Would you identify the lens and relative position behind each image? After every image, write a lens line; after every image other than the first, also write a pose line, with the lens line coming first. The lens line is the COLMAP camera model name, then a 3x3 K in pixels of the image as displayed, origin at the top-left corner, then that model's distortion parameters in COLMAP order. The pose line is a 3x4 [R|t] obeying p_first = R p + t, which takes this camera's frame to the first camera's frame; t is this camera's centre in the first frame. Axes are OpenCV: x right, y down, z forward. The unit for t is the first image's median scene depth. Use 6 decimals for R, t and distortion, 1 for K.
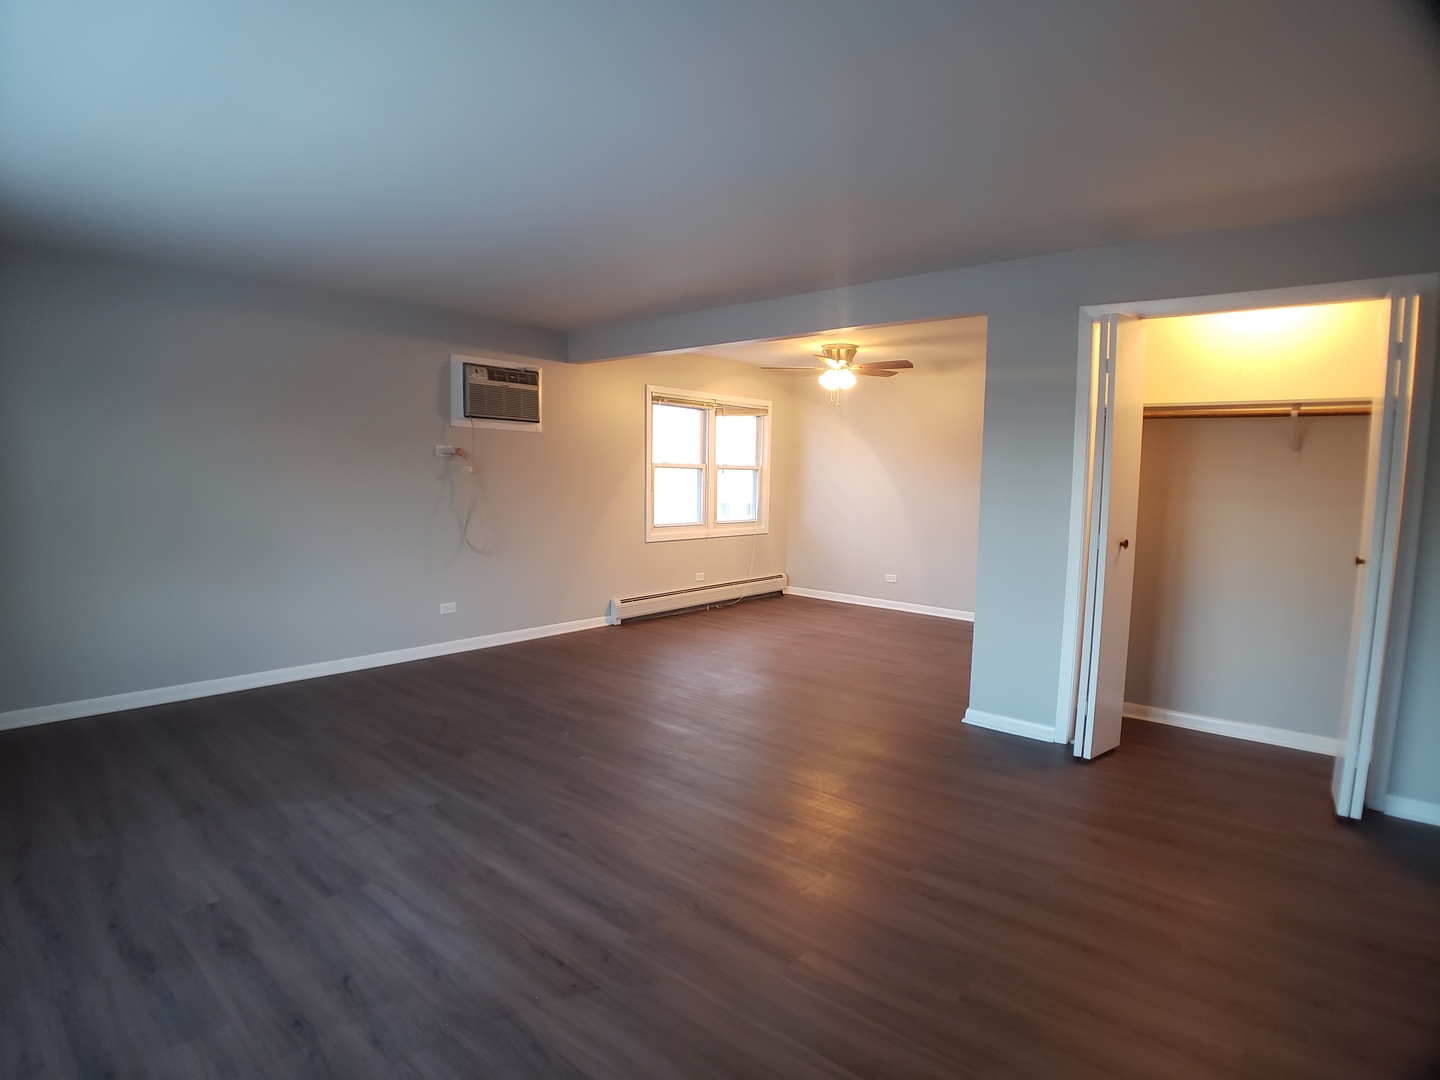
lens RADIAL K [[759.5, 0, 718.6], [0, 759.5, 550.5], [0, 0, 1]] dist [-0.096680, 0.023778]
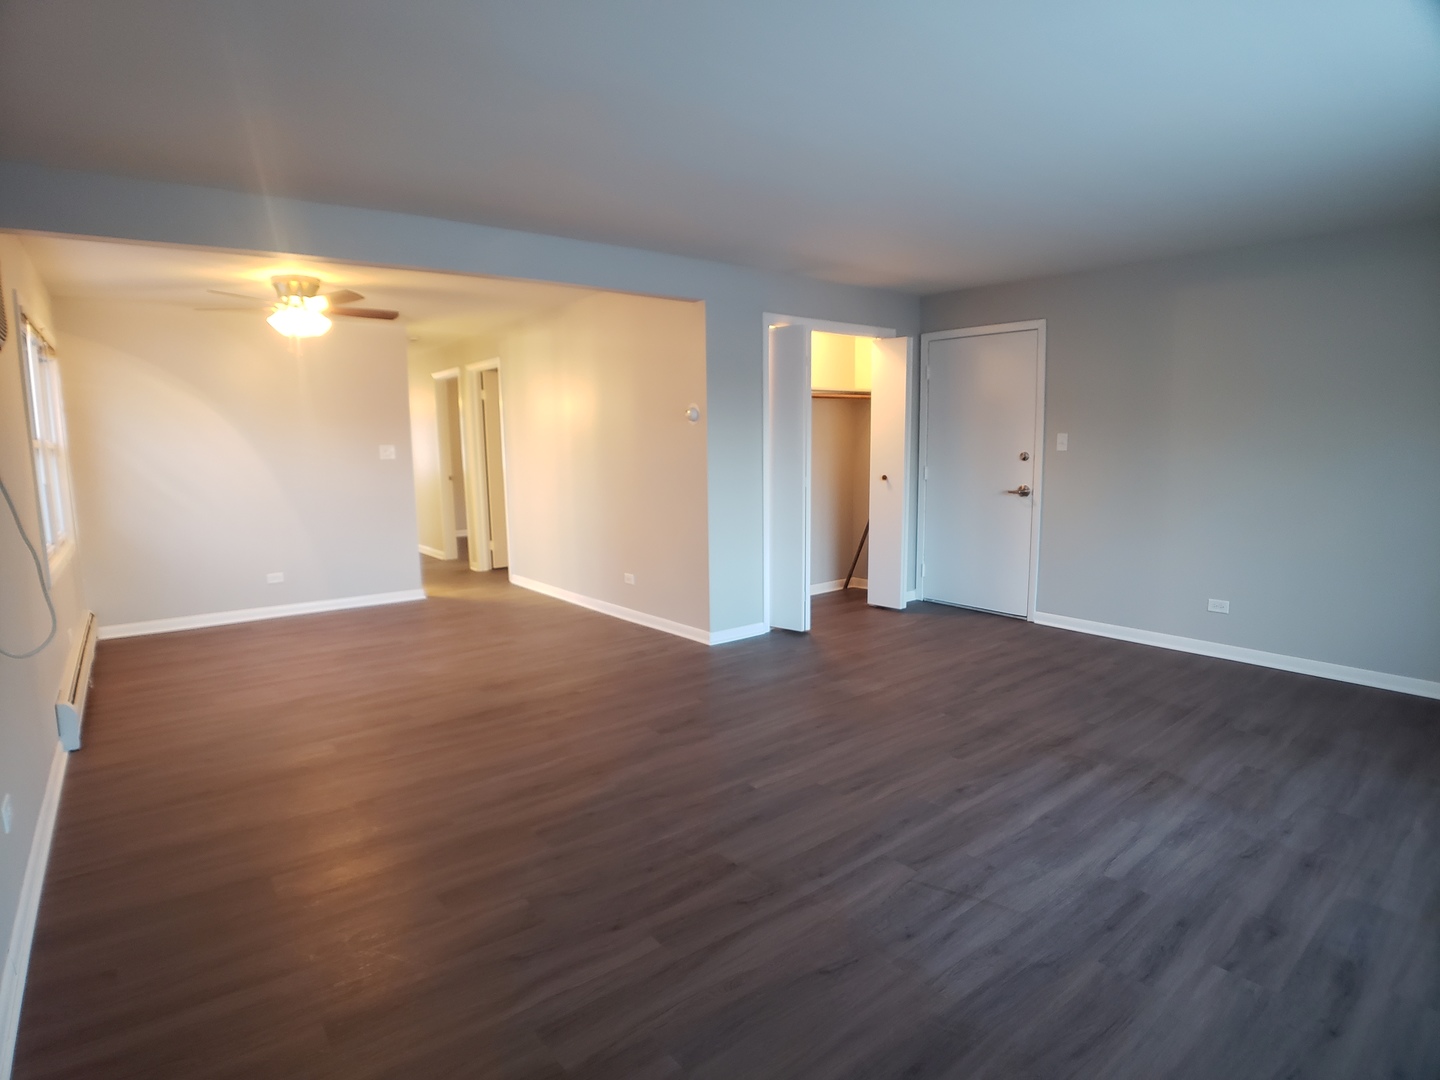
lens RADIAL K [[759.5, 0, 718.6], [0, 759.5, 550.5], [0, 0, 1]] dist [-0.096680, 0.023778]
pose [[0.187582, -0.155178, 0.969914, -1.429684], [0.112001, 0.984381, 0.135832, -0.149760], [-0.975843, 0.083151, 0.202032, 1.266887]]
